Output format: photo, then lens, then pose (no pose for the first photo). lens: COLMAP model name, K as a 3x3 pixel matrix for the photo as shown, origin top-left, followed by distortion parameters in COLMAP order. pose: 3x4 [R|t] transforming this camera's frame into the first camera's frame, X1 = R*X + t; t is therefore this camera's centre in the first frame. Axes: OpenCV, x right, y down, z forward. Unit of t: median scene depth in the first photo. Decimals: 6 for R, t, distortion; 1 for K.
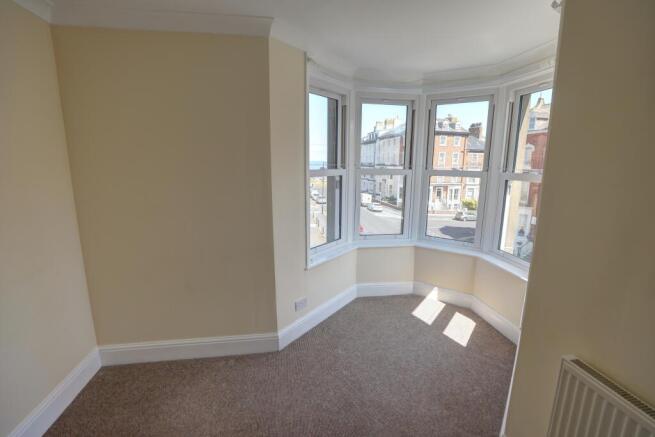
lens RADIAL K [[300.1, 0, 330.4], [0, 300.1, 218.9], [0, 0, 1]] dist [-0.042886, 0.000196]
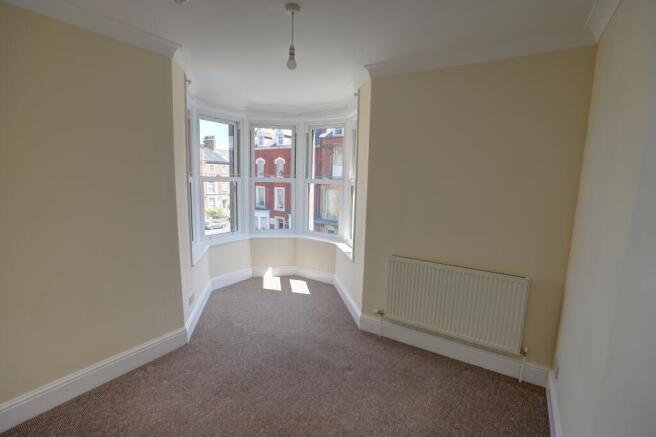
lens RADIAL K [[300.6, 0, 330.9], [0, 300.6, 218.9], [0, 0, 1]] dist [-0.042886, 0.000196]
pose [[0.670283, -0.095326, 0.735958, -0.437845], [0.121598, 0.992420, 0.017797, 0.032264], [-0.732076, 0.077562, 0.676793, -0.106336]]
